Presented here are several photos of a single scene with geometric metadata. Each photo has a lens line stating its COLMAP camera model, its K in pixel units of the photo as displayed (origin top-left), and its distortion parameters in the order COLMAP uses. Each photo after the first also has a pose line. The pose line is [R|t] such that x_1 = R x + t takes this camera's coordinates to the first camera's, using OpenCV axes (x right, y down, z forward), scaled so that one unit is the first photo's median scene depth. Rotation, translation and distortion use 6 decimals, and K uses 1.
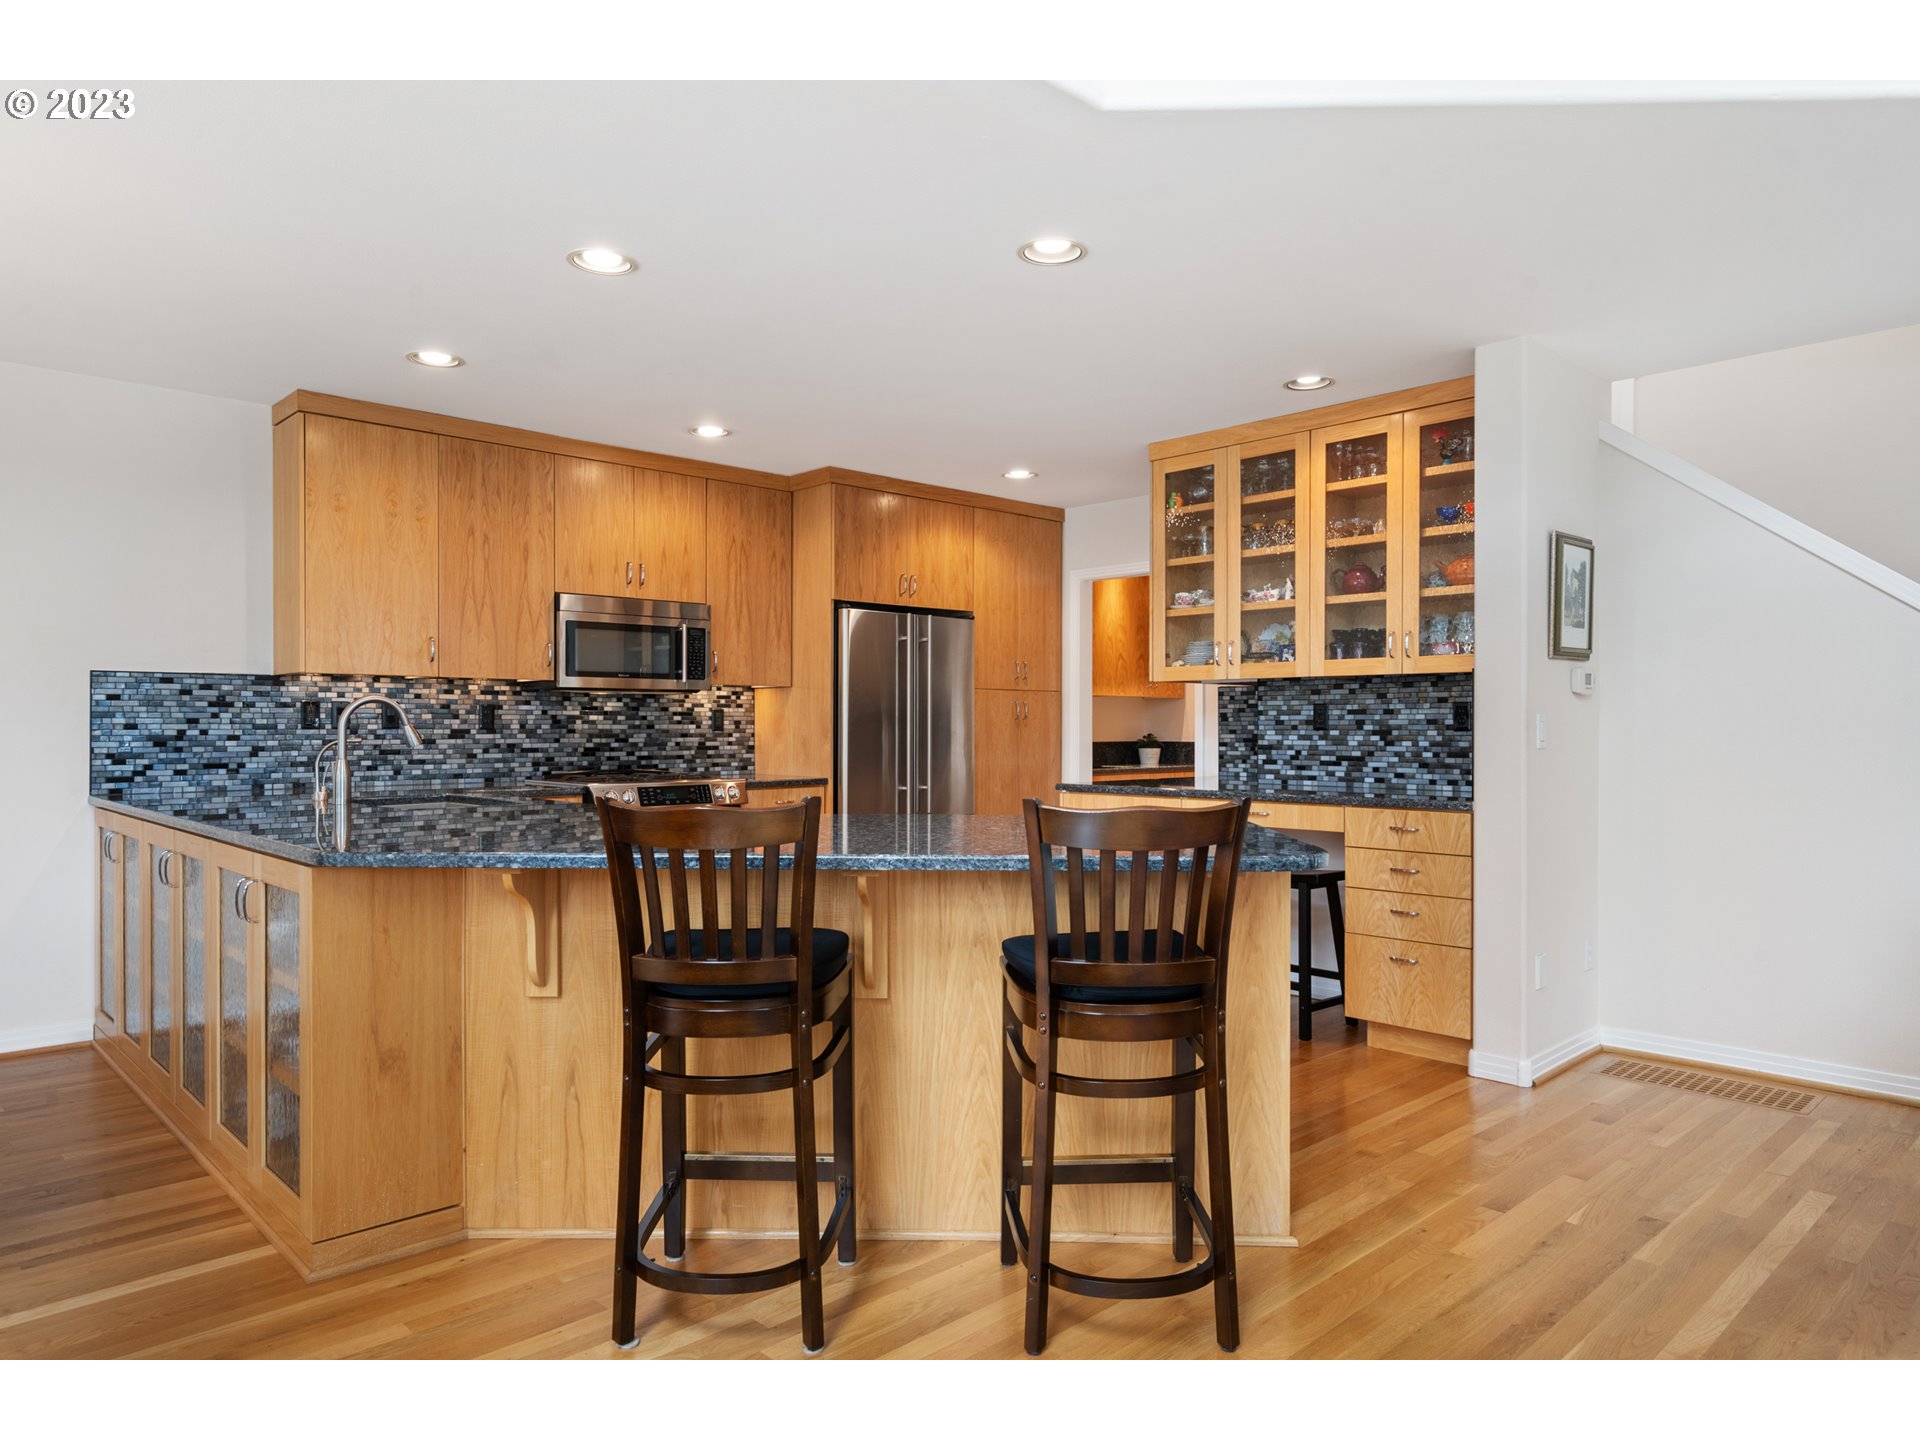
lens RADIAL K [[1182.0, 0, 958.4], [0, 1182.0, 731.6], [0, 0, 1]] dist [-0.000403, -0.000398]
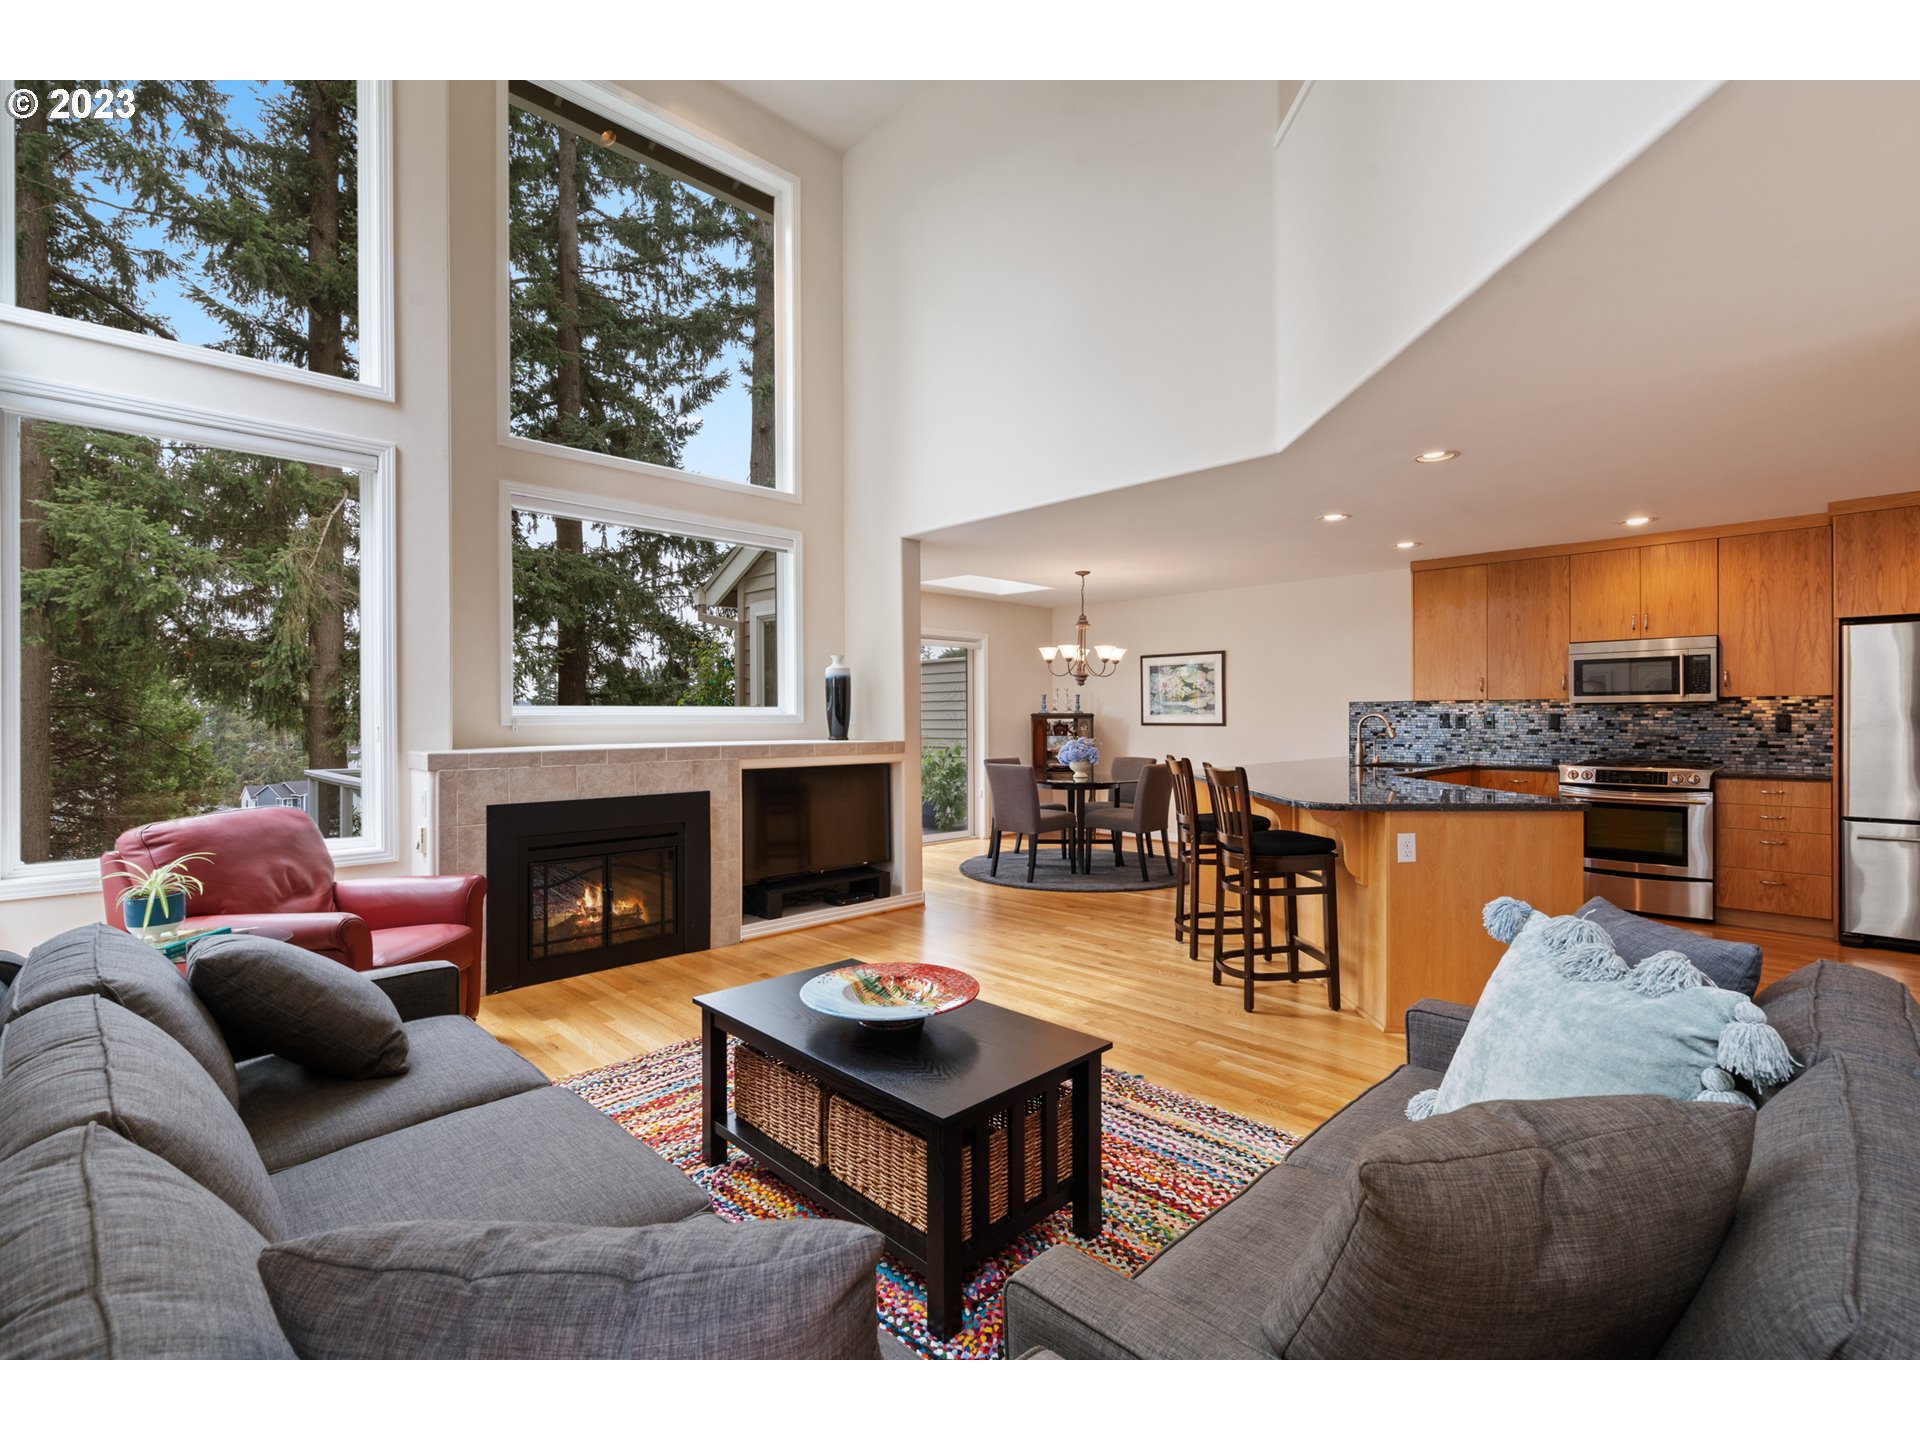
lens RADIAL K [[863.6, 0, 955.1], [0, 863.6, 716.6], [0, 0, 1]] dist [0.001291, -0.000546]
pose [[0.019467, -0.000905, -0.999810, 0.812628], [-0.003018, 0.999995, -0.000964, -0.016636], [0.999806, 0.003036, 0.019464, 0.163754]]
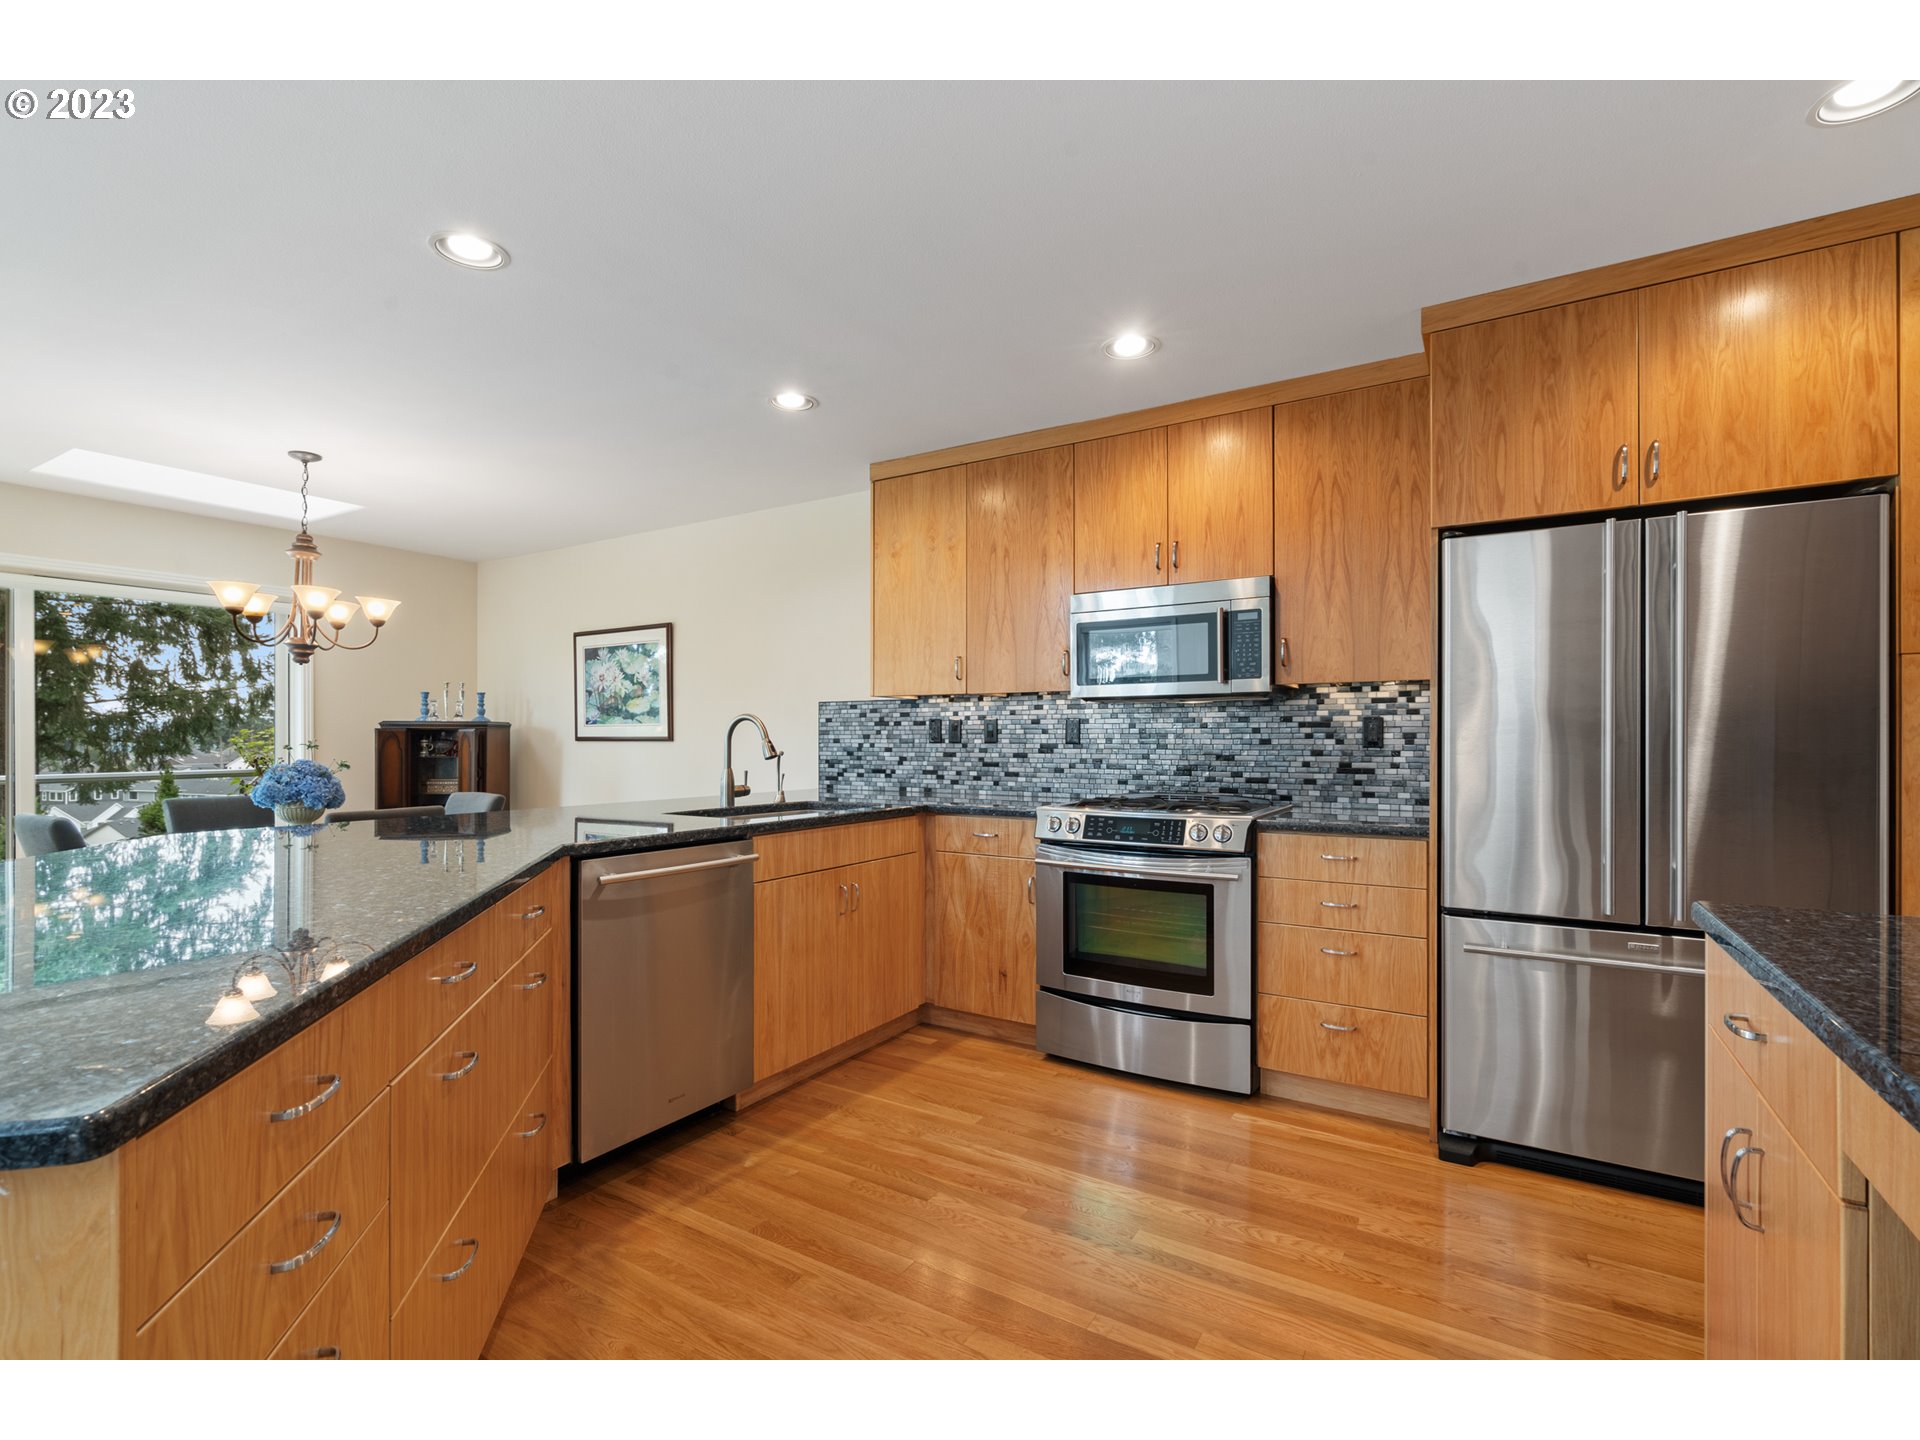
lens RADIAL K [[875.2, 0, 953.0], [0, 875.2, 738.0], [0, 0, 1]] dist [-0.000941, -0.000247]
pose [[0.260430, -0.003462, -0.965487, 0.295441], [-0.006031, 0.999968, -0.005212, -0.002655], [0.965474, 0.007181, 0.260400, 0.752791]]
